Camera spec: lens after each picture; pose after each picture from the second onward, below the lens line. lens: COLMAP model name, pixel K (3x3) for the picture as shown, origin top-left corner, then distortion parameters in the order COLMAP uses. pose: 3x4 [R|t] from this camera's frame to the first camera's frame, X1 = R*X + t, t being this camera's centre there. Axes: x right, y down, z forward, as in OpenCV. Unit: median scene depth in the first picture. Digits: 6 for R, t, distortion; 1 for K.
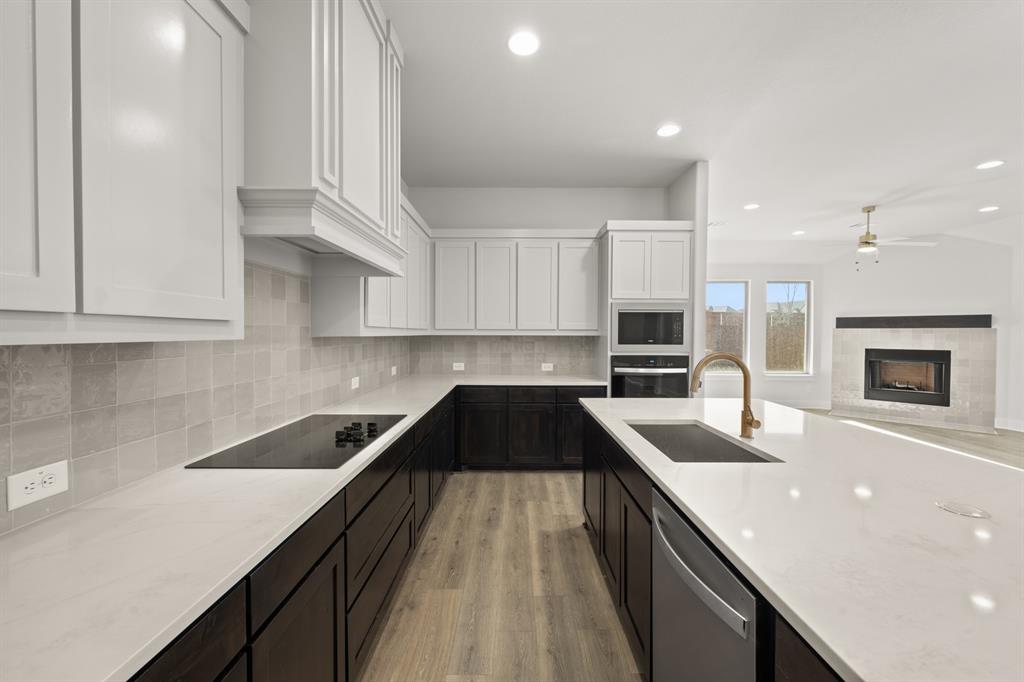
lens RADIAL K [[404.4, 0, 515.8], [0, 404.4, 338.4], [0, 0, 1]] dist [0.000587, -0.000078]
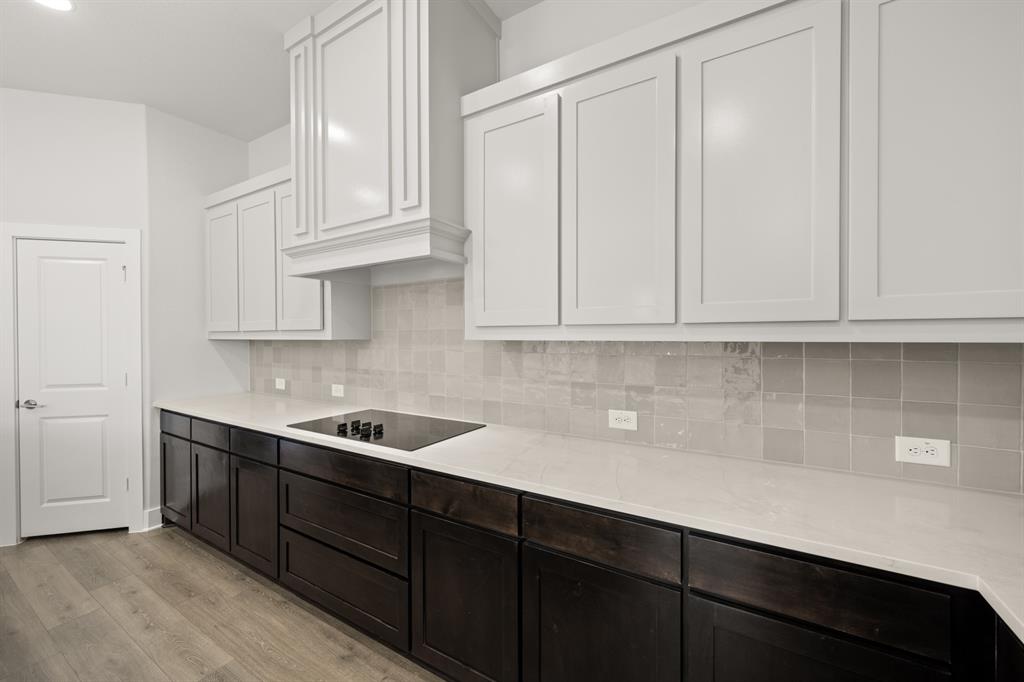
lens RADIAL K [[402.0, 0, 512.0], [0, 402.0, 341.0], [0, 0, 1]] dist [0.000997, 0.000127]
pose [[-0.519120, 0.008296, -0.854661, 0.144800], [-0.010139, 0.999823, 0.015864, -0.009466], [0.854641, 0.016901, -0.518943, 0.904147]]
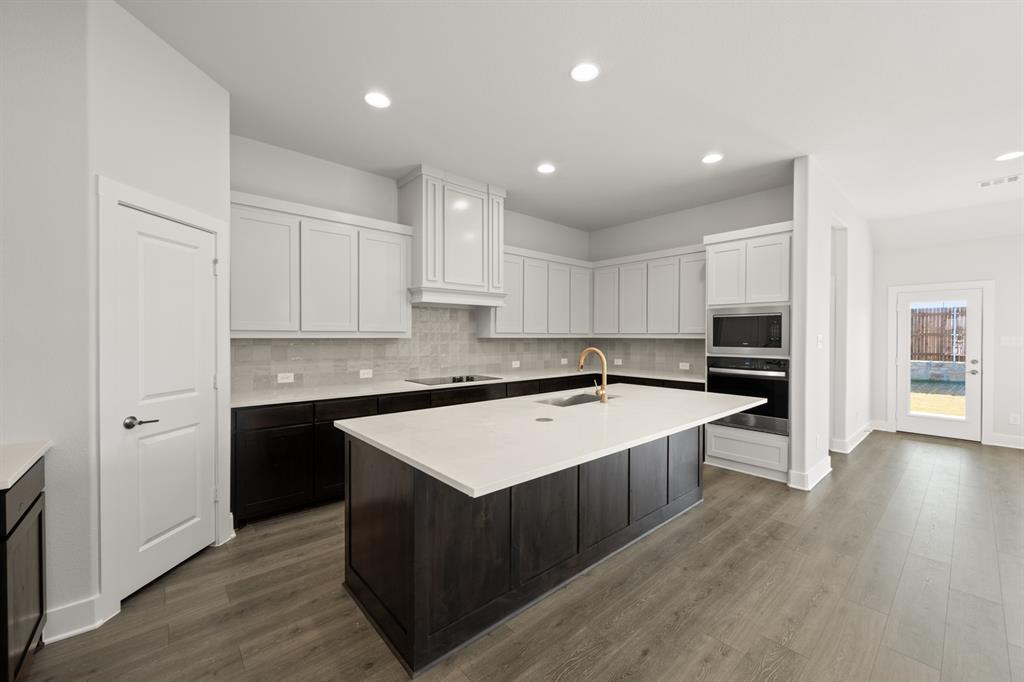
lens RADIAL K [[404.4, 0, 515.8], [0, 404.4, 338.4], [0, 0, 1]] dist [0.000587, -0.000078]
pose [[0.662693, 0.004140, -0.748880, 0.725879], [-0.011446, 0.999924, -0.004601, 0.004050], [0.748804, 0.011620, 0.662690, -0.139728]]
